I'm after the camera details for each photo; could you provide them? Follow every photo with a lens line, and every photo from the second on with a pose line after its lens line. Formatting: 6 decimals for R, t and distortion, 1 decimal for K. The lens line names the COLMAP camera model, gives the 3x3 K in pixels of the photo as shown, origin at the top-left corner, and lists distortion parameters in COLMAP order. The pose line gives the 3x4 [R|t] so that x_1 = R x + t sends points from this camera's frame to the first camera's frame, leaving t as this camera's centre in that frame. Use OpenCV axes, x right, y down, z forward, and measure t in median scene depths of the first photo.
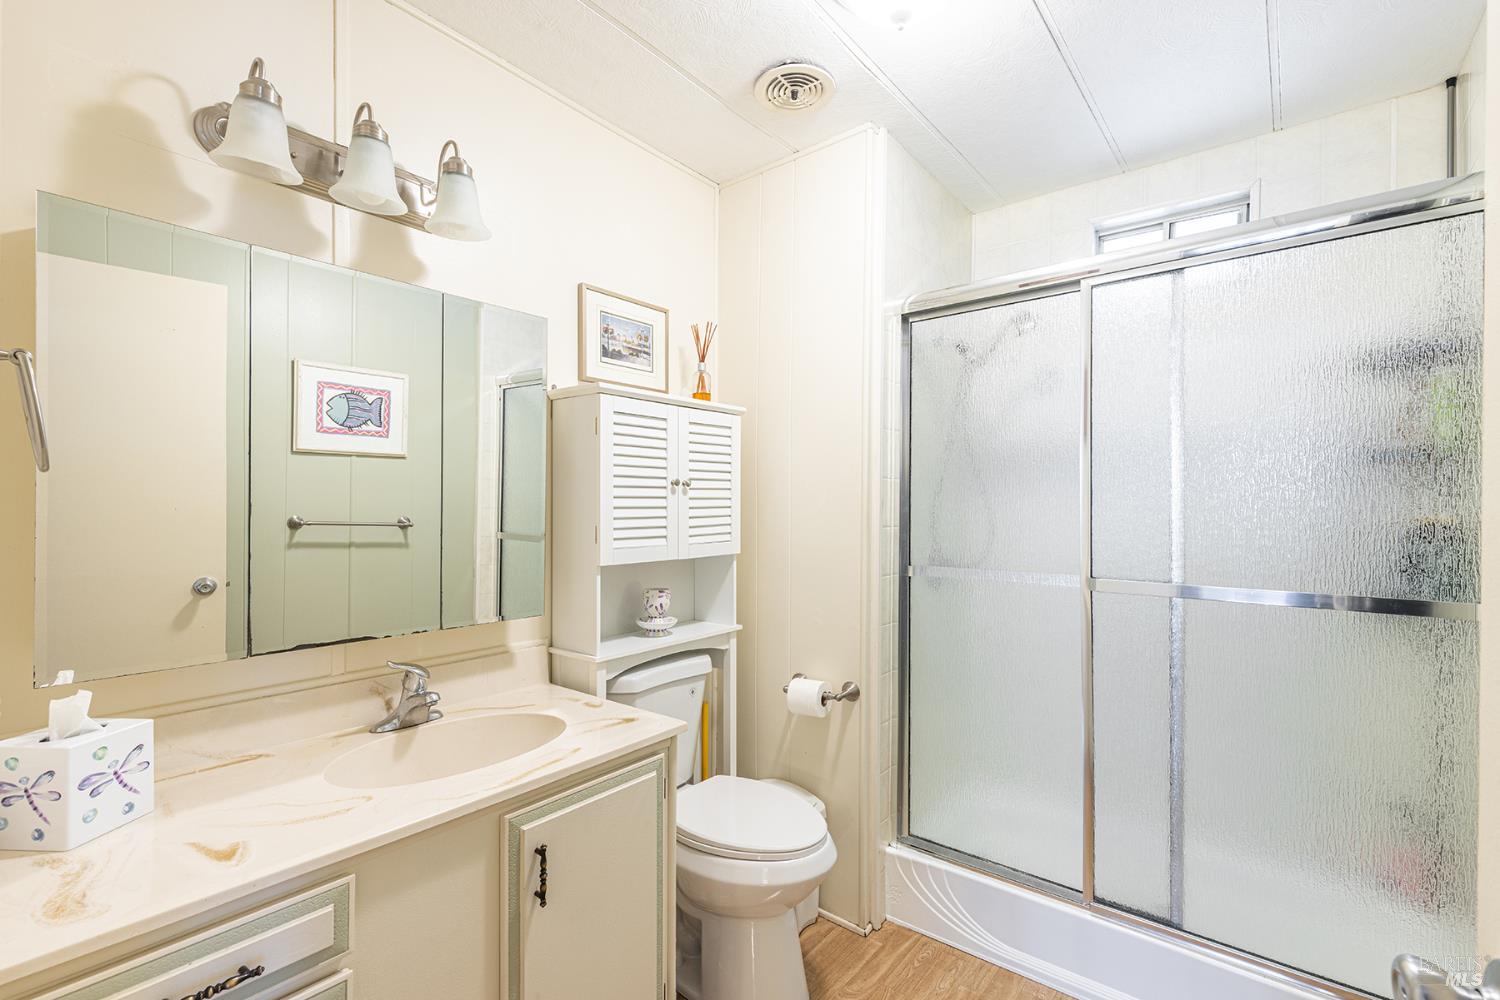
lens RADIAL K [[680.1, 0, 749.2], [0, 680.1, 501.5], [0, 0, 1]] dist [0.003999, 0.000687]
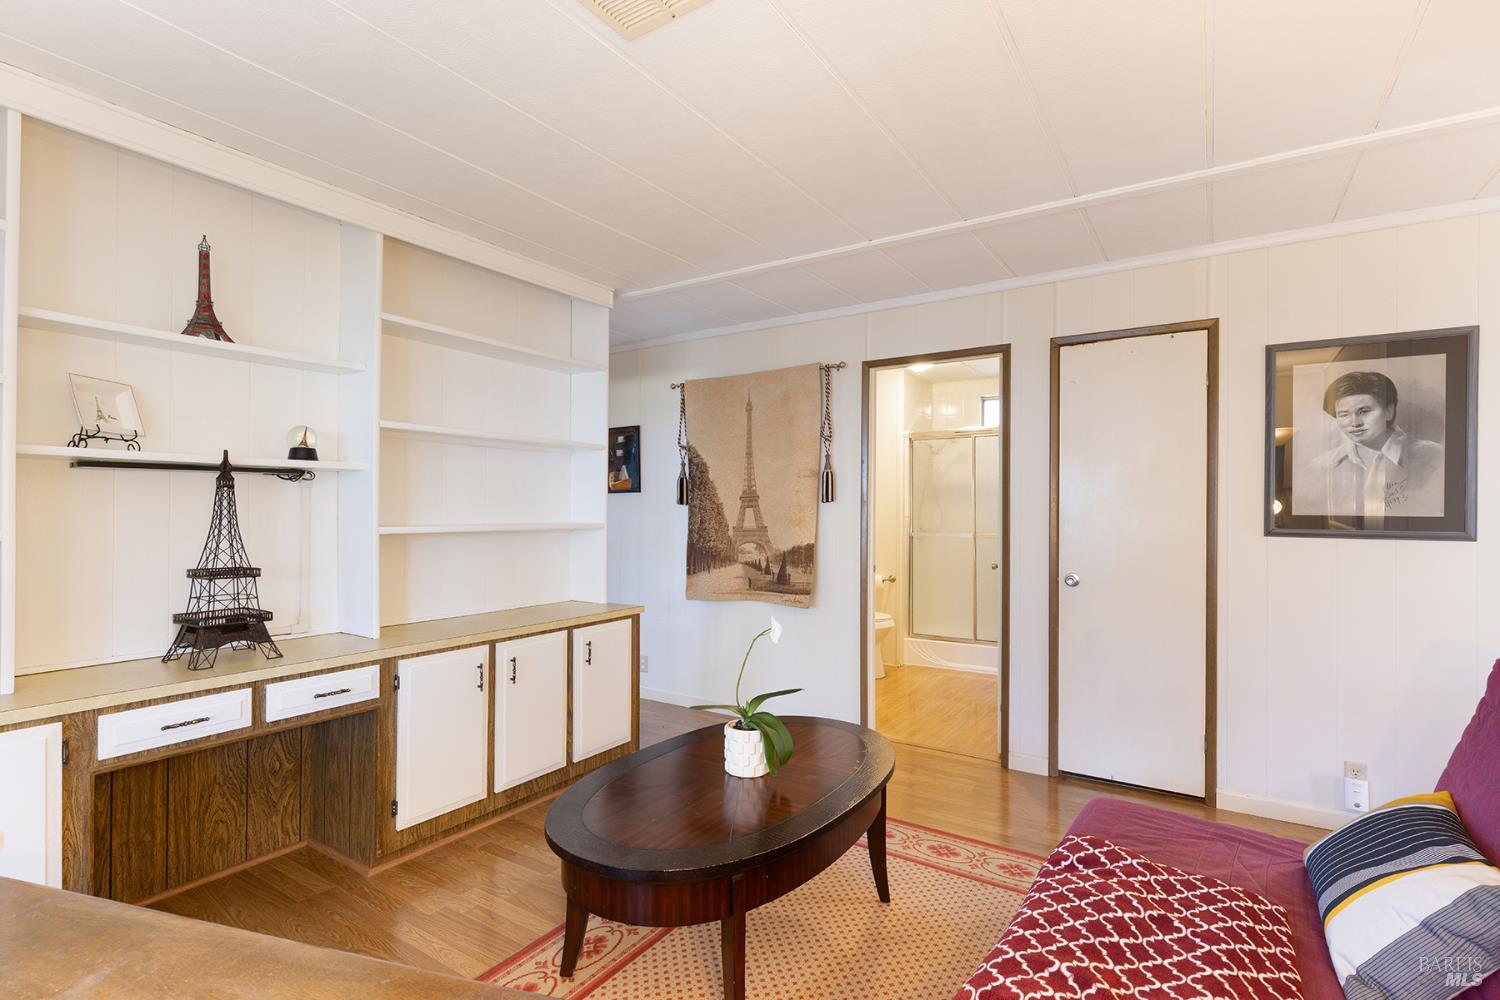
lens RADIAL K [[702.3, 0, 748.4], [0, 702.3, 505.9], [0, 0, 1]] dist [0.005219, -0.000686]
pose [[0.987738, -0.000190, 0.156118, -0.821178], [0.000169, 1.000000, 0.000151, -0.007538], [-0.156118, -0.000123, 0.987738, -1.595474]]
